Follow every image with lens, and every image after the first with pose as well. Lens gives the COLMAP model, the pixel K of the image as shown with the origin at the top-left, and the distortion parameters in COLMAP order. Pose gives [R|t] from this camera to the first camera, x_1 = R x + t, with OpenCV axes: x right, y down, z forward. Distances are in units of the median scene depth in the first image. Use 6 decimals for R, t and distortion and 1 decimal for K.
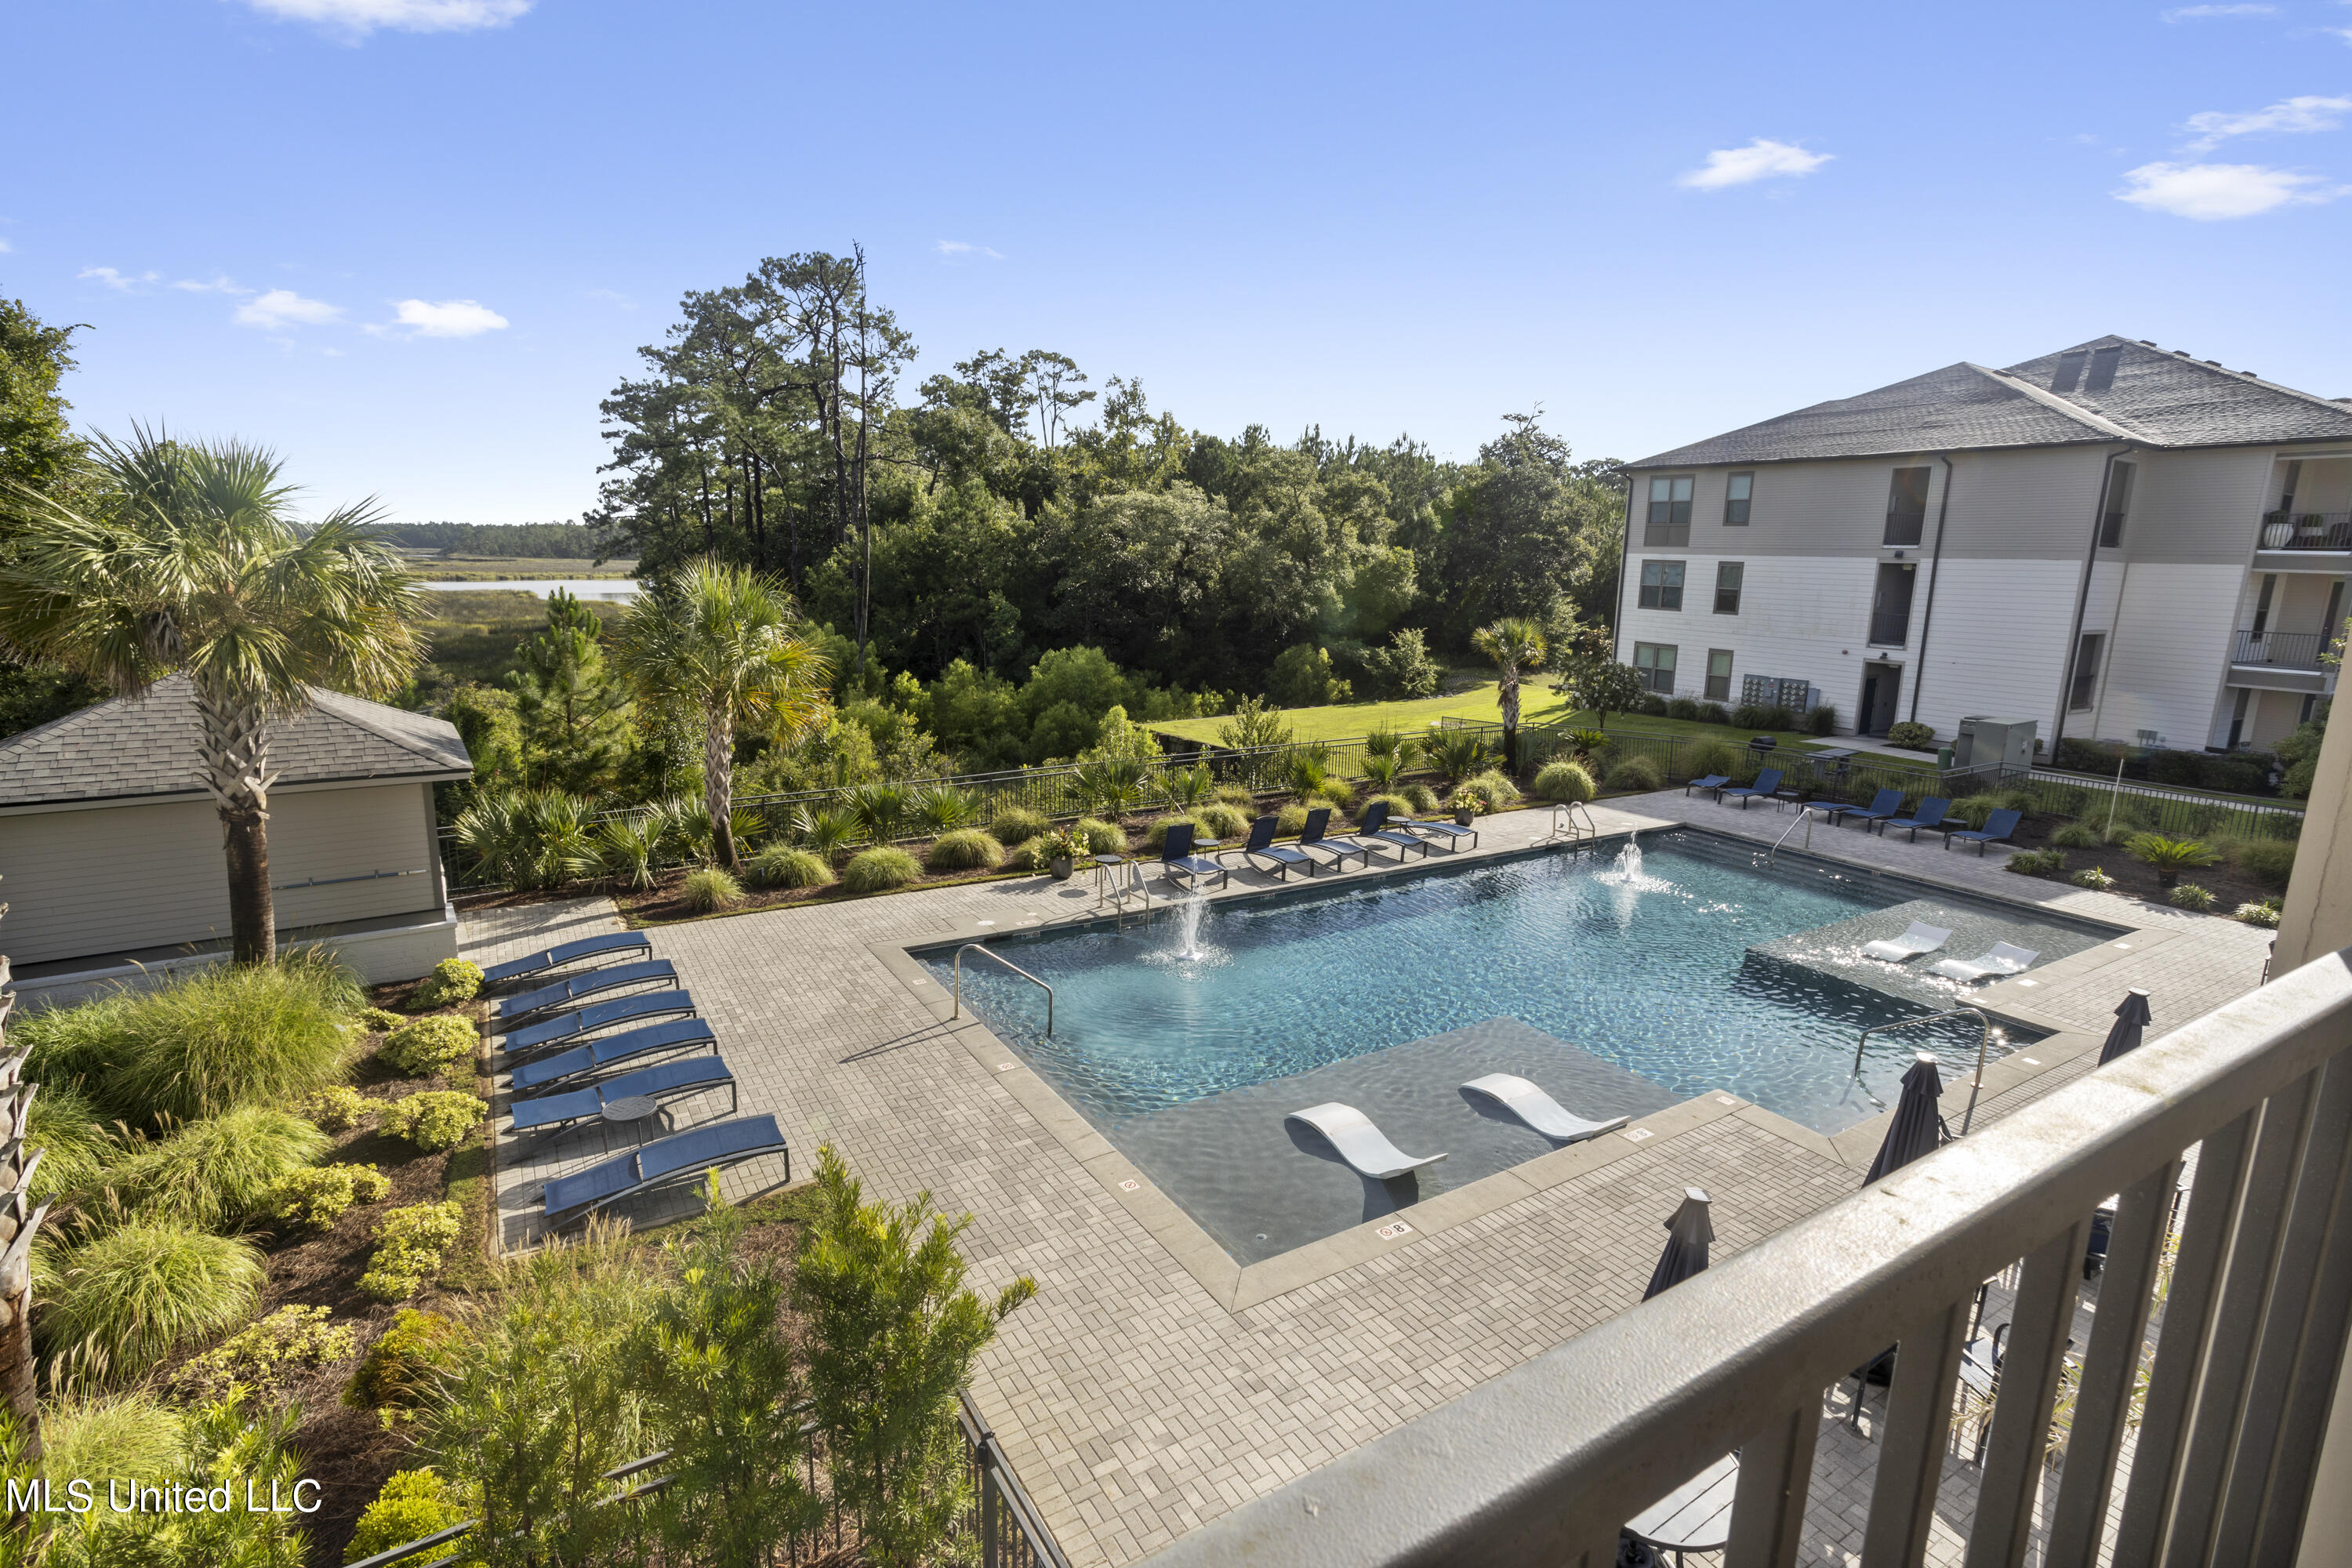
lens RADIAL K [[1132.1, 0, 1171.5], [0, 1132.1, 772.9], [0, 0, 1]] dist [-0.061652, 0.043328]
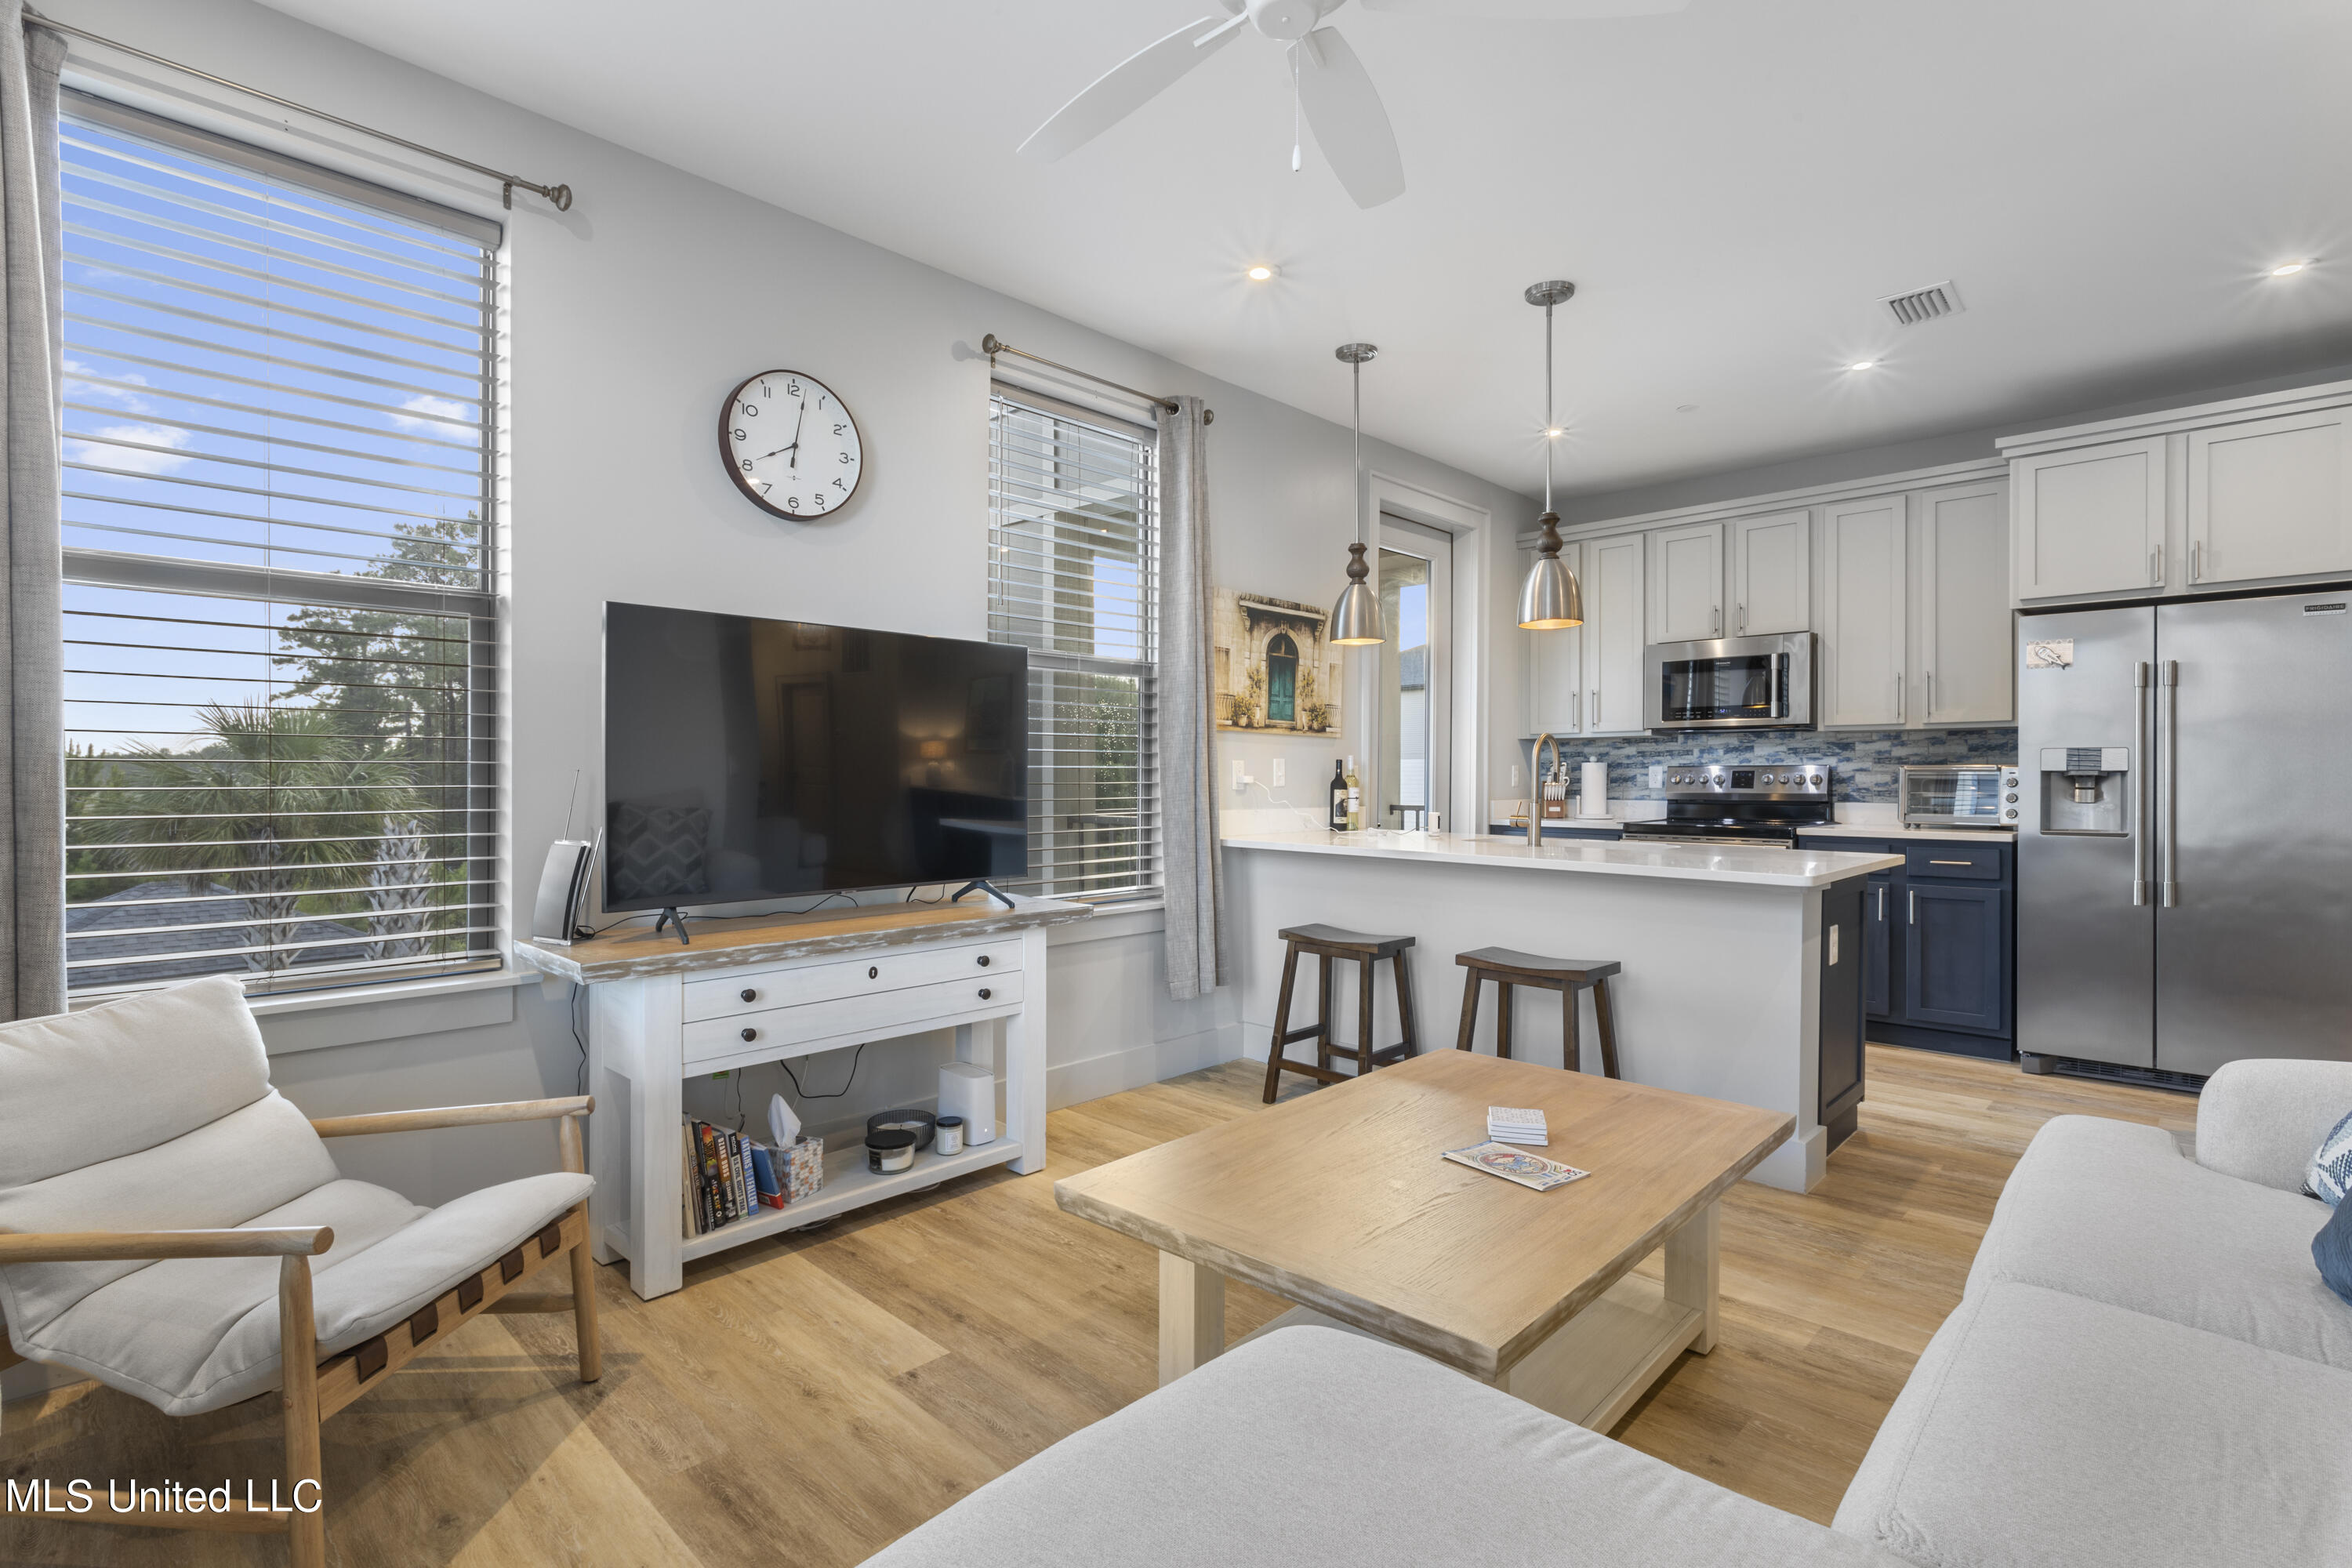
lens RADIAL K [[1115.4, 0, 1172.7], [0, 1115.4, 774.9], [0, 0, 1]] dist [-0.000856, 0.000712]
pose [[0.966416, -0.027719, 0.255482, -0.056586], [0.074336, 0.981817, -0.174669, 0.037113], [-0.245995, 0.187794, 0.950905, -0.196916]]
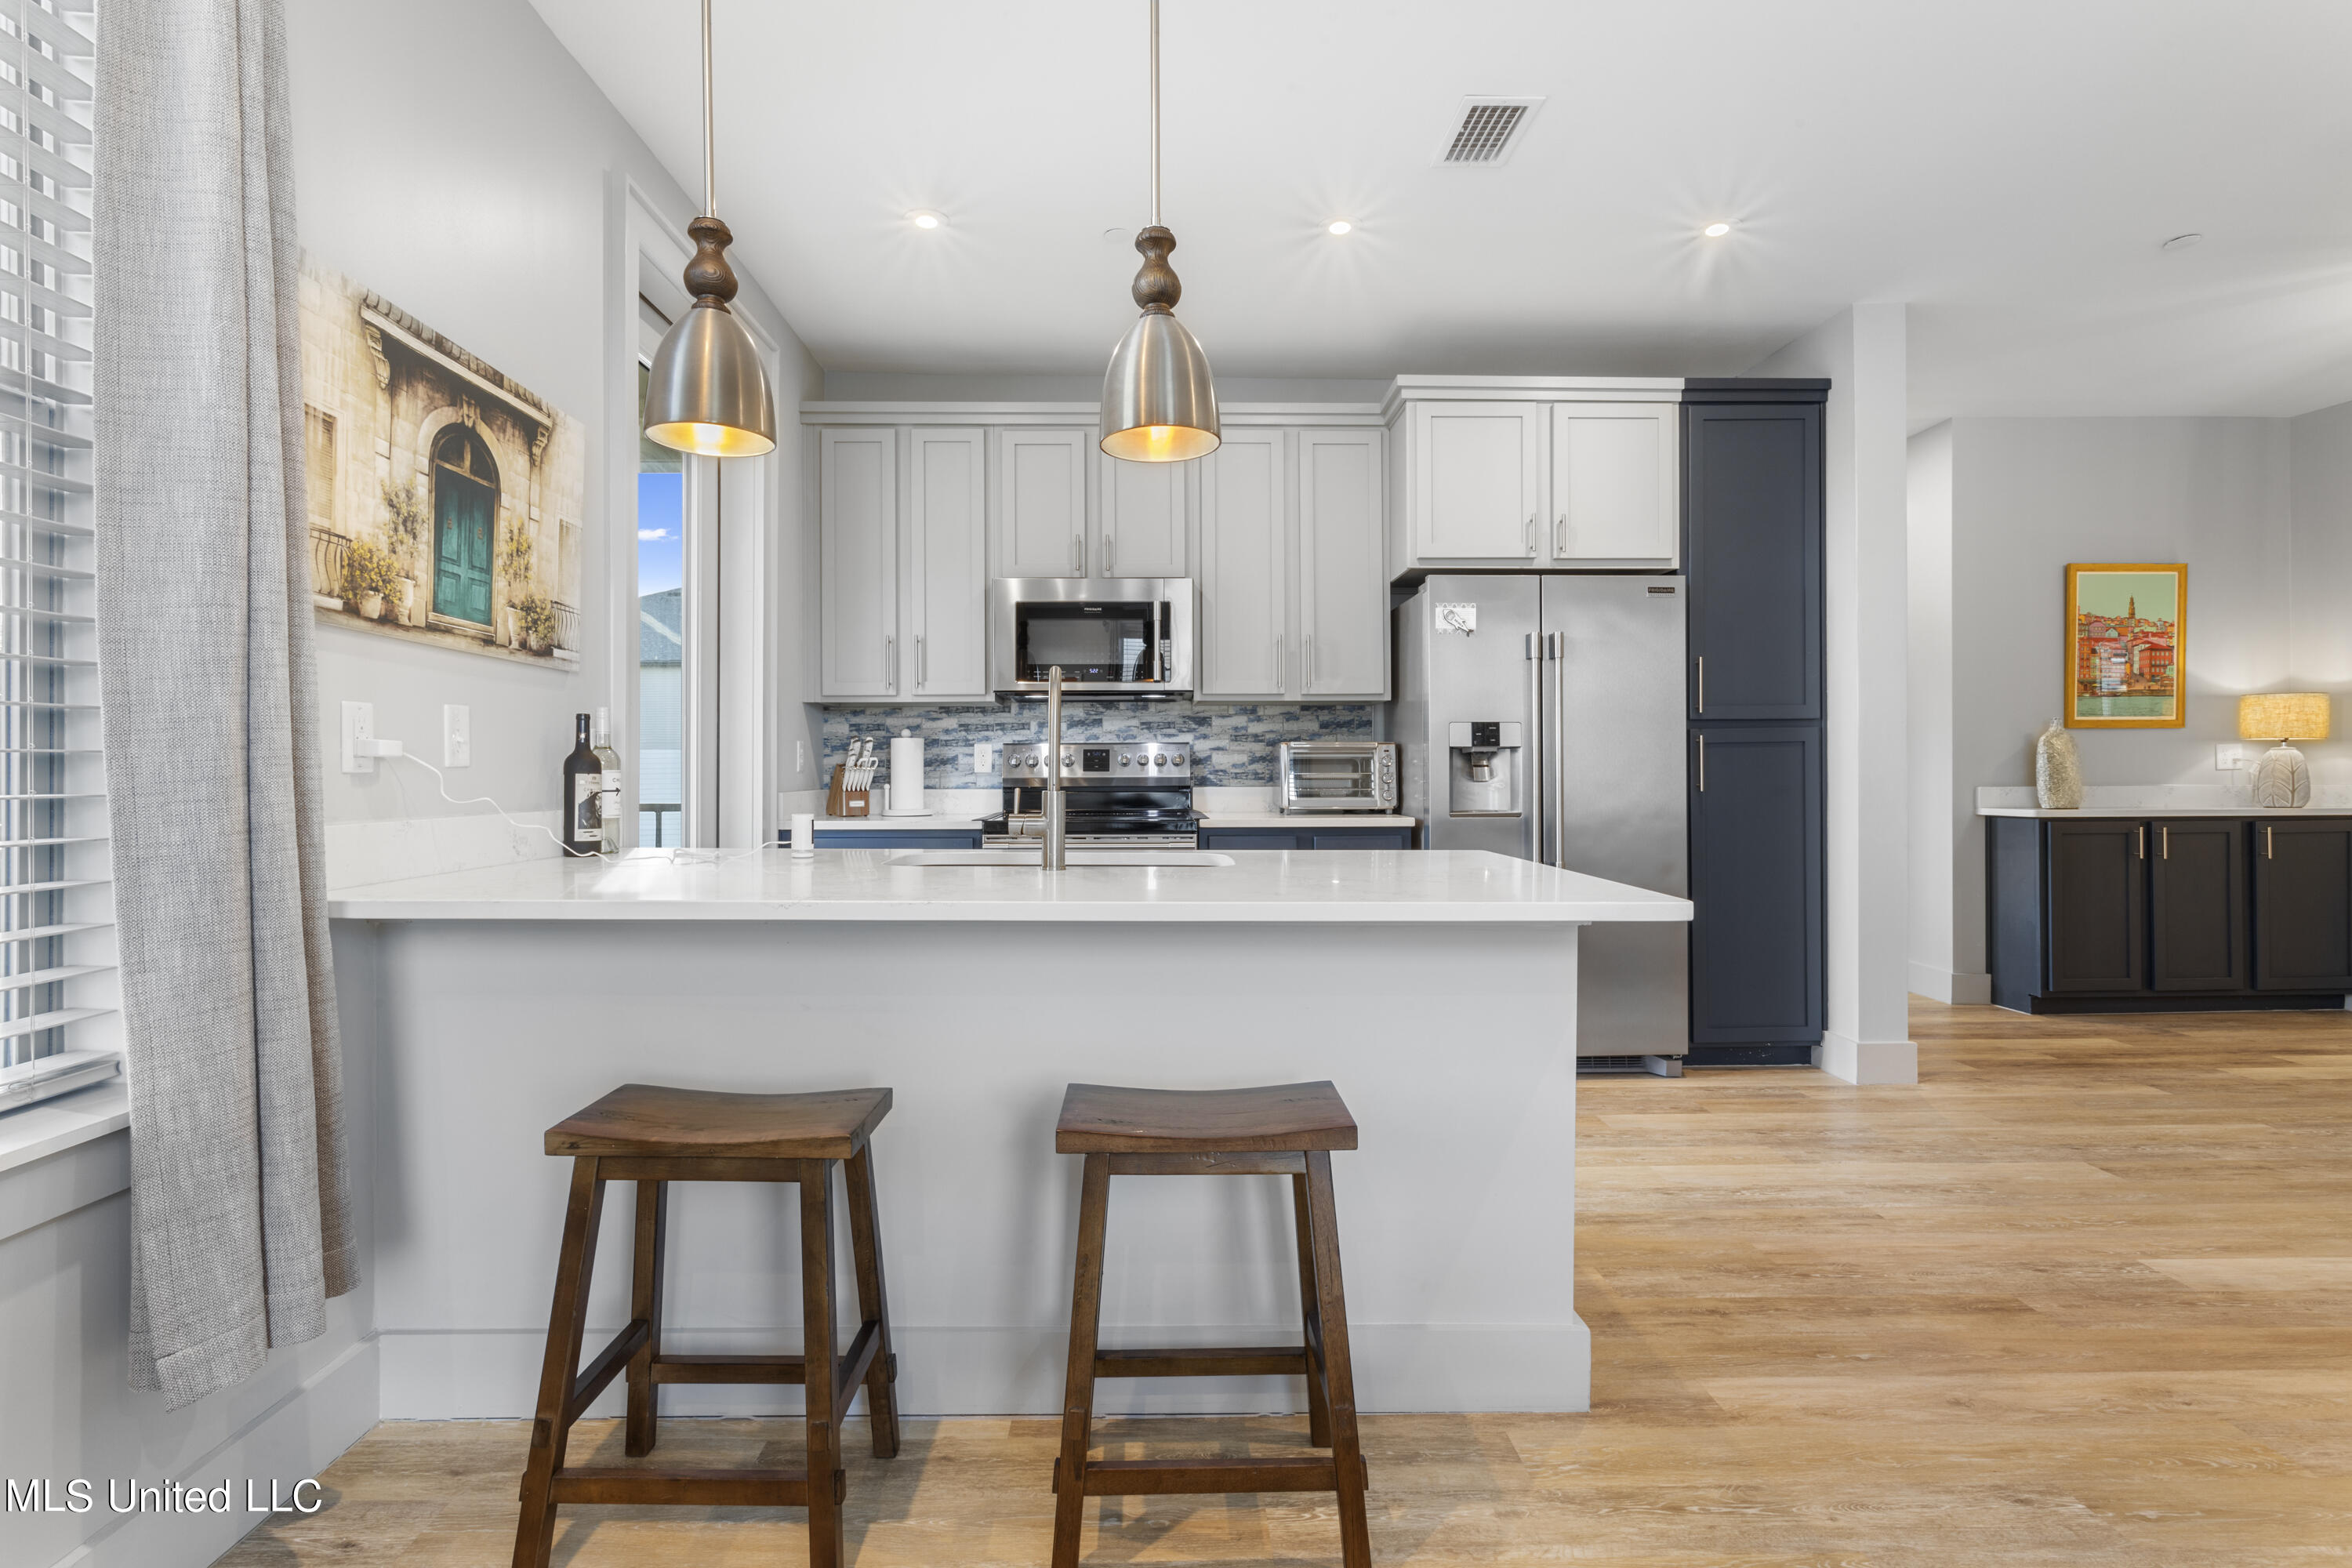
lens RADIAL K [[1115.4, 0, 1172.7], [0, 1115.4, 774.9], [0, 0, 1]] dist [-0.000856, 0.000712]
pose [[0.498837, -0.034645, 0.866003, -0.041125], [0.180209, 0.981509, -0.064538, 0.026026], [-0.847754, 0.188255, 0.495856, -0.126814]]
